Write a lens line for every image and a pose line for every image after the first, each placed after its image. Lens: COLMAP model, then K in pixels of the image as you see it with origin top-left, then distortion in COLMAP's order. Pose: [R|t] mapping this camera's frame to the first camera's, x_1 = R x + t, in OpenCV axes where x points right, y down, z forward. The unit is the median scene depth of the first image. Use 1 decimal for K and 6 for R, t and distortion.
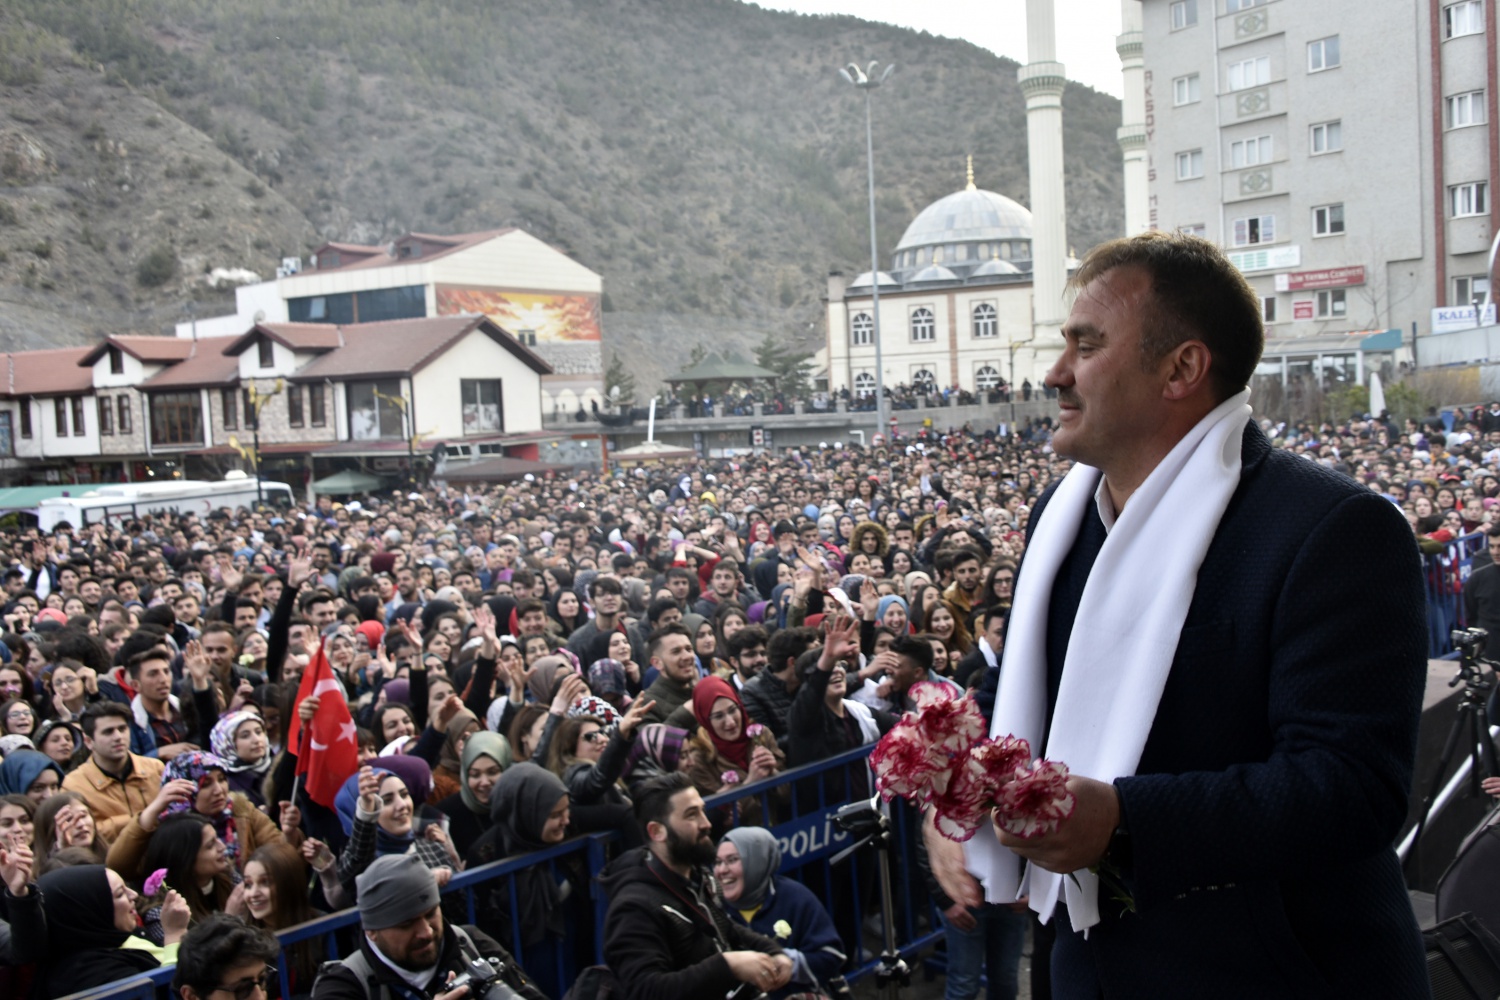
lens RADIAL K [[1276.2, 0, 804.9], [0, 1276.2, 467.4], [0, 0, 1]] dist [-0.026400, -0.005129]
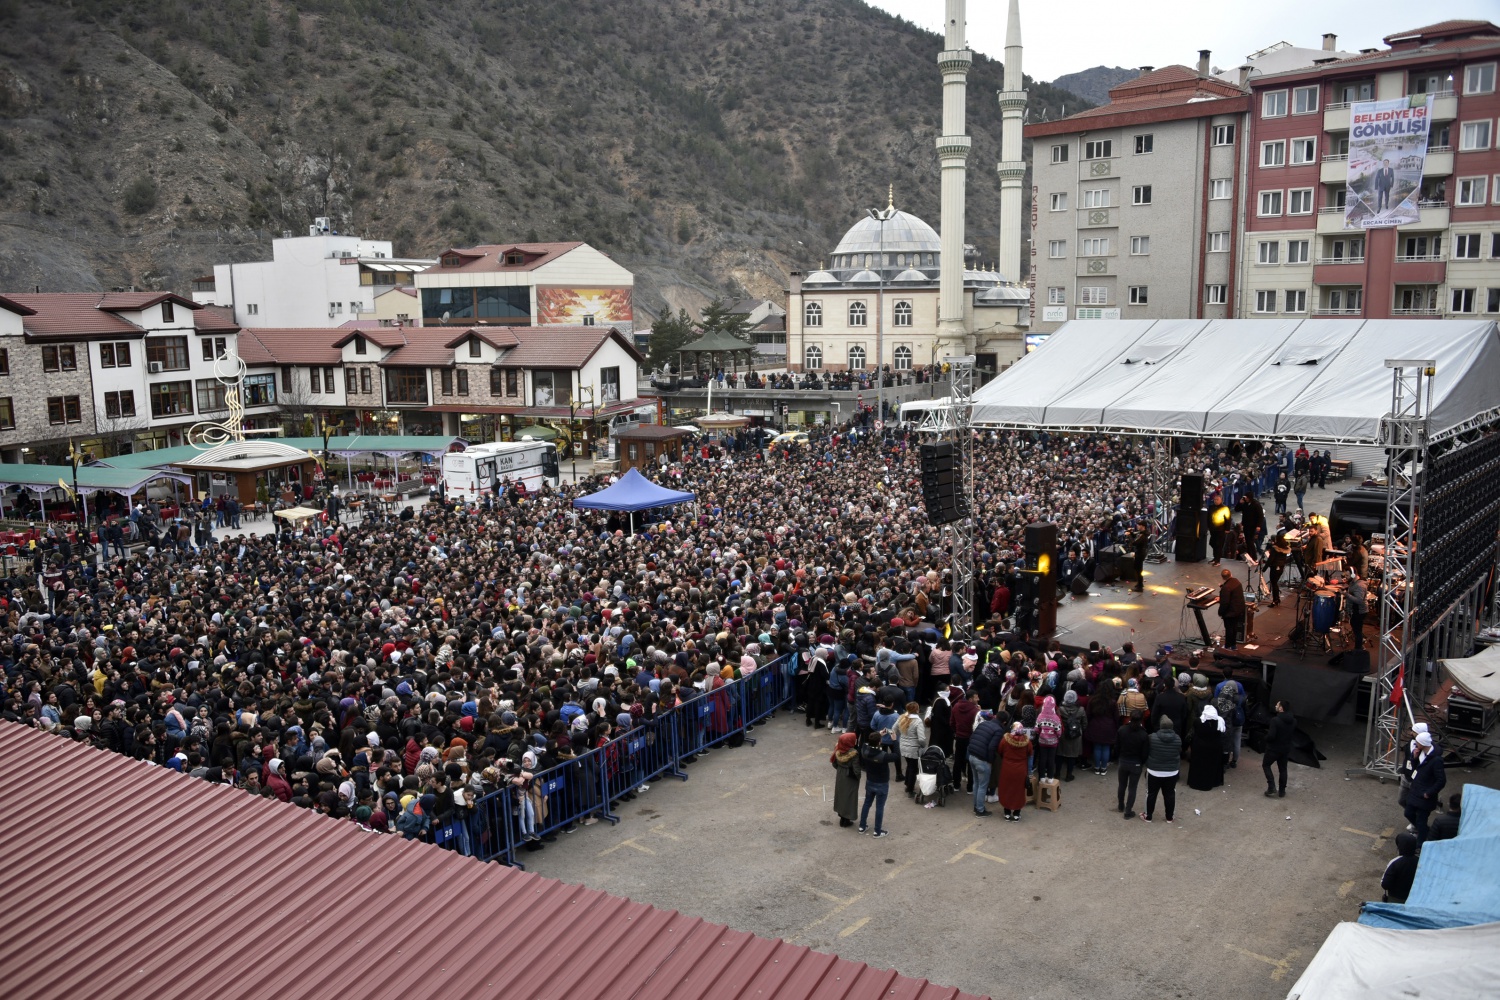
lens RADIAL K [[1173.8, 0, 746.2], [0, 1173.8, 503.6], [0, 0, 1]] dist [-0.035241, -0.010487]
pose [[0.997436, 0.023730, 0.067521, -0.129419], [-0.030875, 0.993799, 0.106823, -0.044951], [-0.064567, -0.108634, 0.991983, -0.338015]]
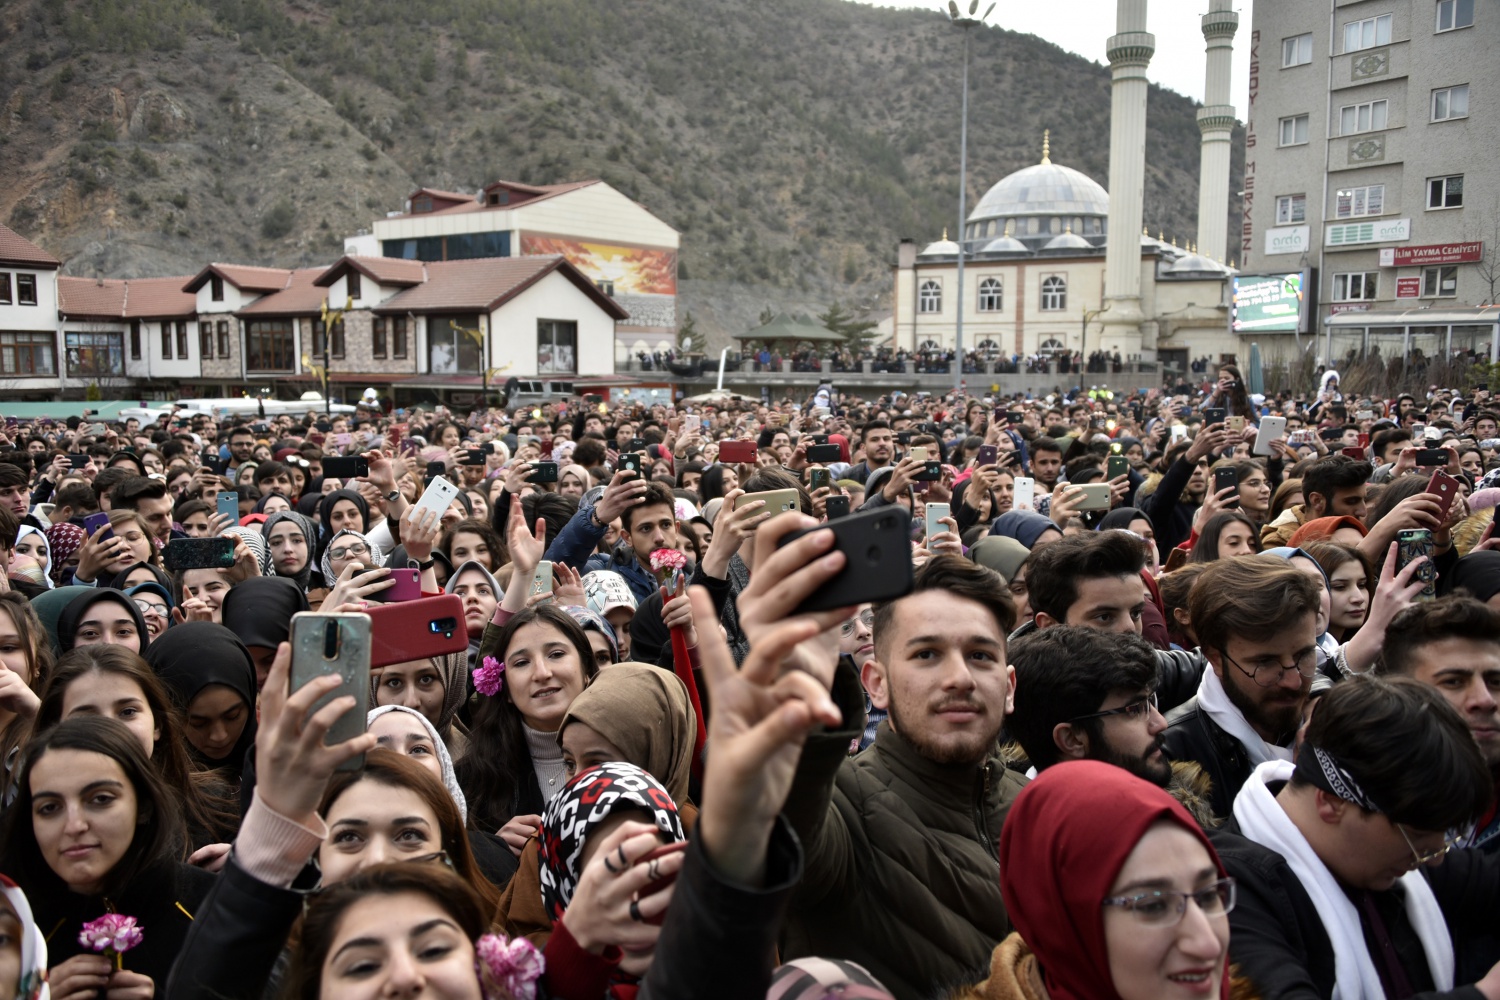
lens RADIAL K [[1173.9, 0, 746.4], [0, 1173.9, 512.5], [0, 0, 1]] dist [-0.034012, -0.007649]
pose [[0.994147, 0.061434, -0.088873, -0.008408], [-0.055346, 0.996052, 0.069413, 0.007352], [0.092787, -0.064087, 0.993621, 0.053297]]
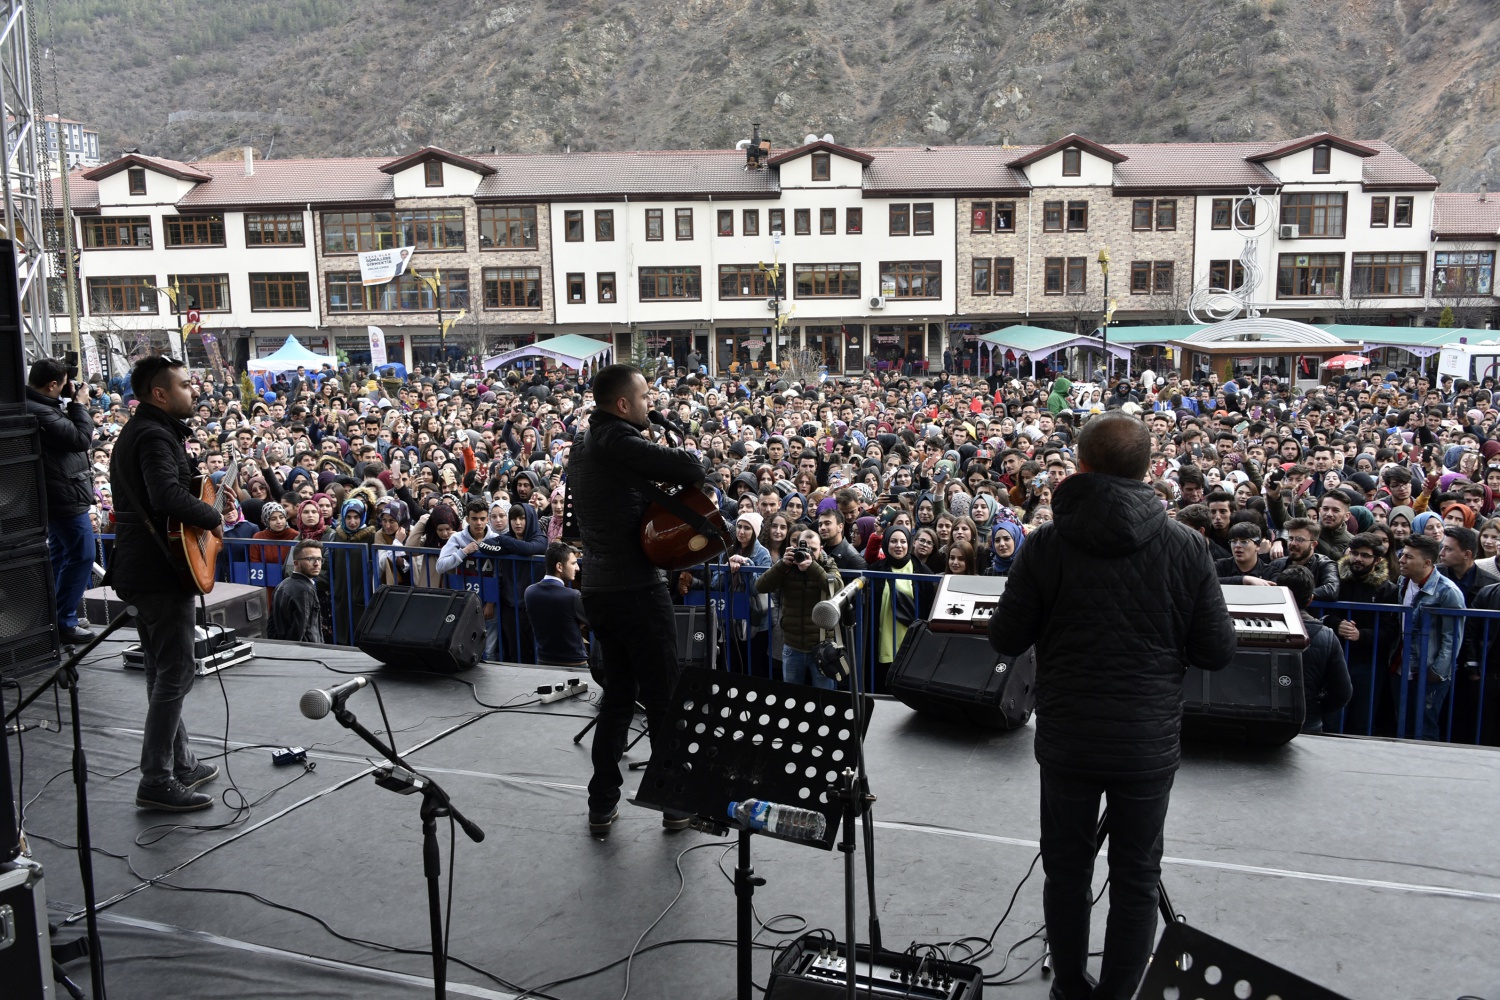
lens RADIAL K [[1326.6, 0, 748.5], [0, 1326.6, 502.5], [0, 0, 1]] dist [-0.036167, 0.008116]
pose [[0.427547, 0.196525, -0.882373, 0.076018], [-0.058274, 0.980045, 0.190043, -0.009279], [0.902113, -0.029833, 0.430467, -0.014130]]
